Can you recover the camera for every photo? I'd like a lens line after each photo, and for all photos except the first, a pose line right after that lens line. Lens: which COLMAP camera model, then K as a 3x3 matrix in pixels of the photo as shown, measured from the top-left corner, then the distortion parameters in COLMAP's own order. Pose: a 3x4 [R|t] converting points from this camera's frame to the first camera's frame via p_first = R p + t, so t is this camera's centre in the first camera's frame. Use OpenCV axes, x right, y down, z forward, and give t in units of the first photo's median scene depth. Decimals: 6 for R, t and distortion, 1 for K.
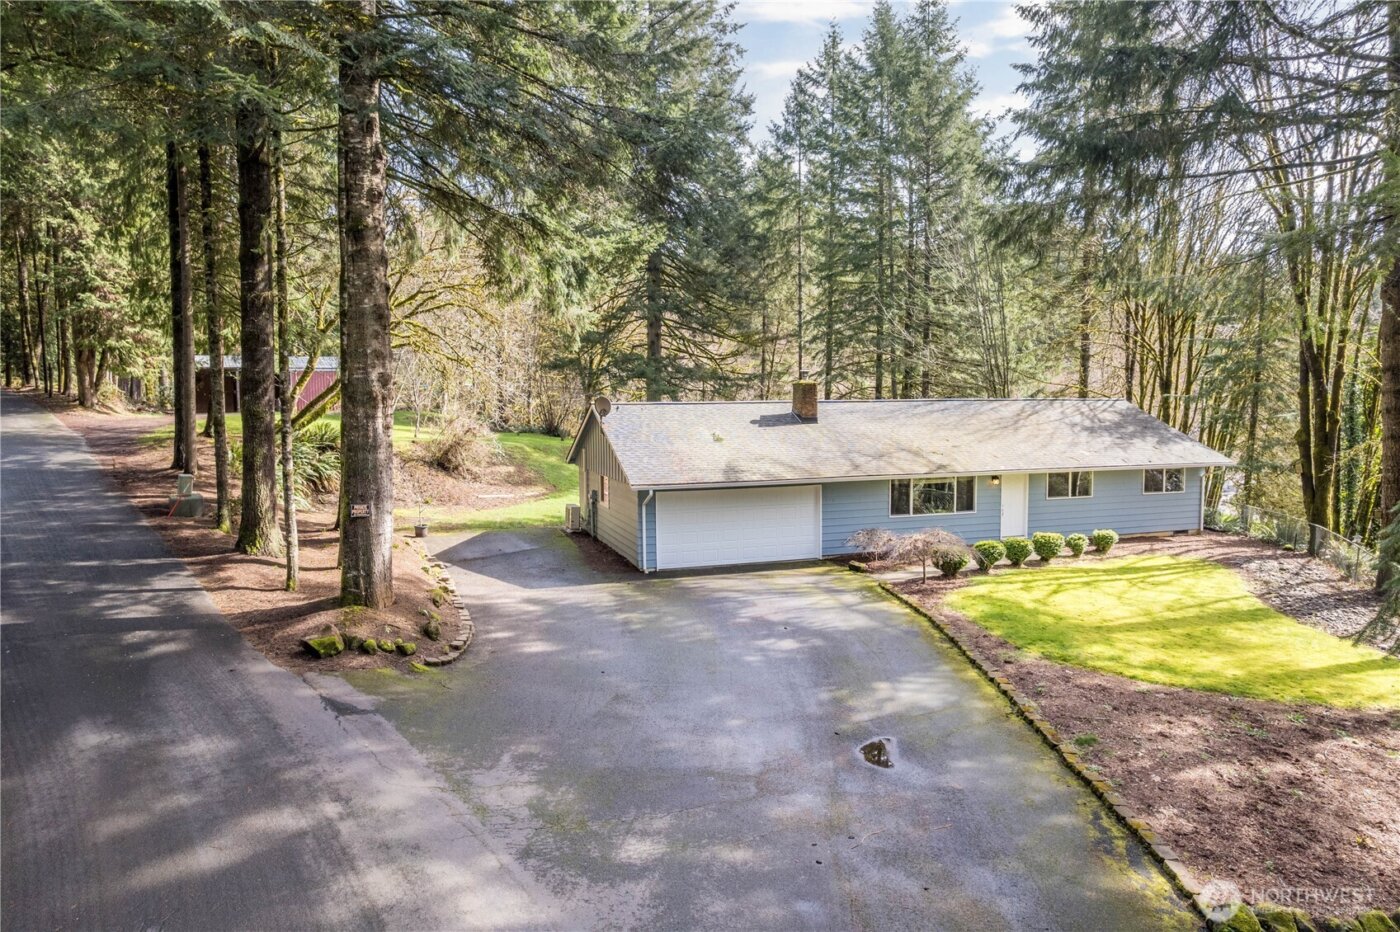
lens RADIAL K [[1023.0, 0, 700.0], [0, 1023.0, 466.0], [0, 0, 1]] dist [-0.081303, 0.120866]
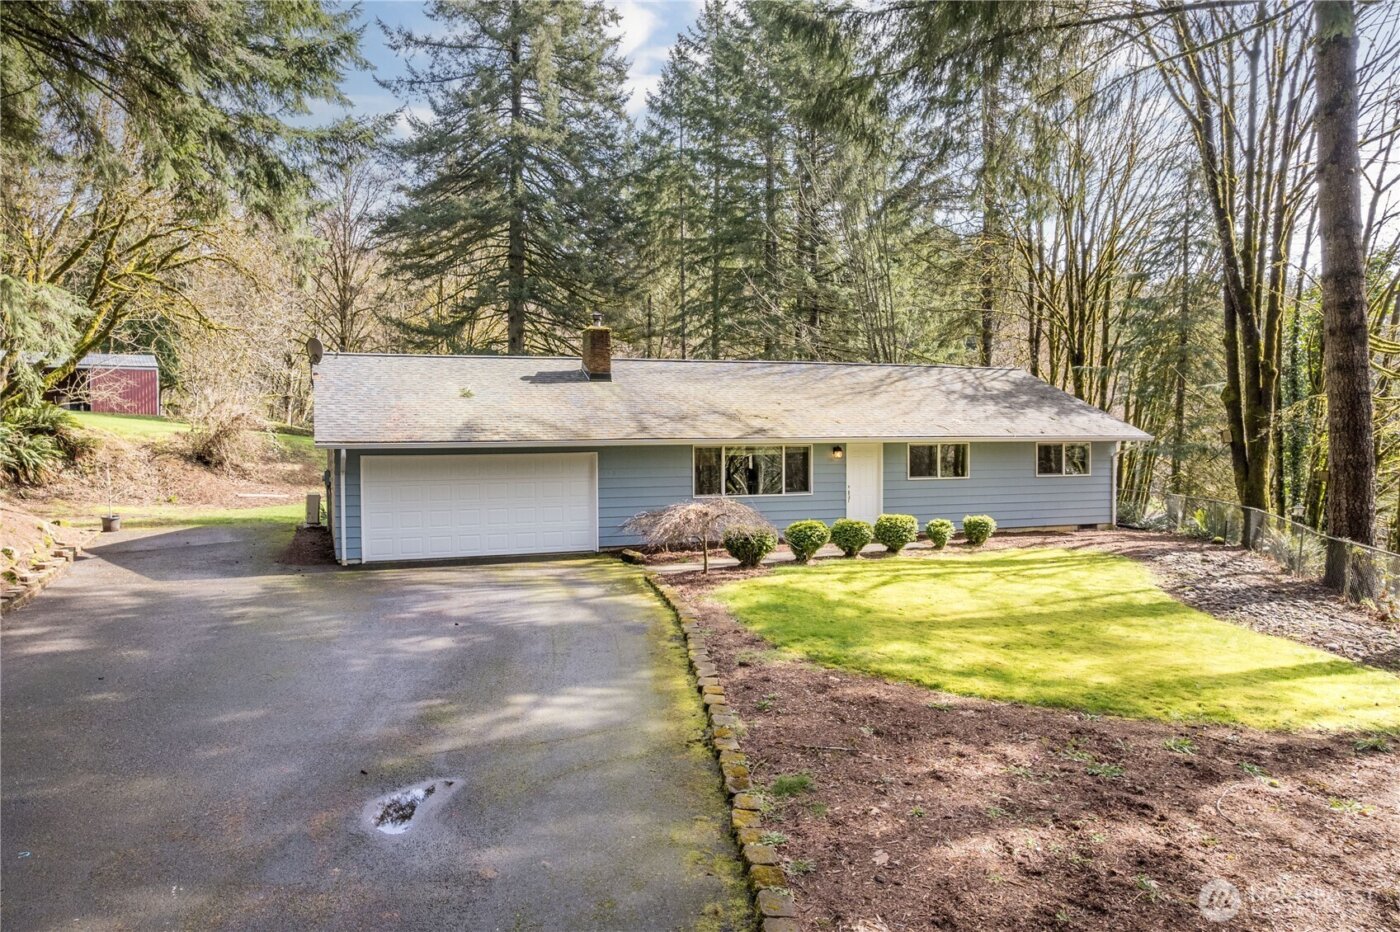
lens RADIAL K [[1023.0, 0, 700.0], [0, 1023.0, 466.0], [0, 0, 1]] dist [-0.081303, 0.120866]
pose [[0.999763, 0.000515, 0.021748, 0.189162], [0.000761, 0.998281, -0.058597, 0.077161], [-0.021741, 0.058600, 0.998045, 0.260933]]
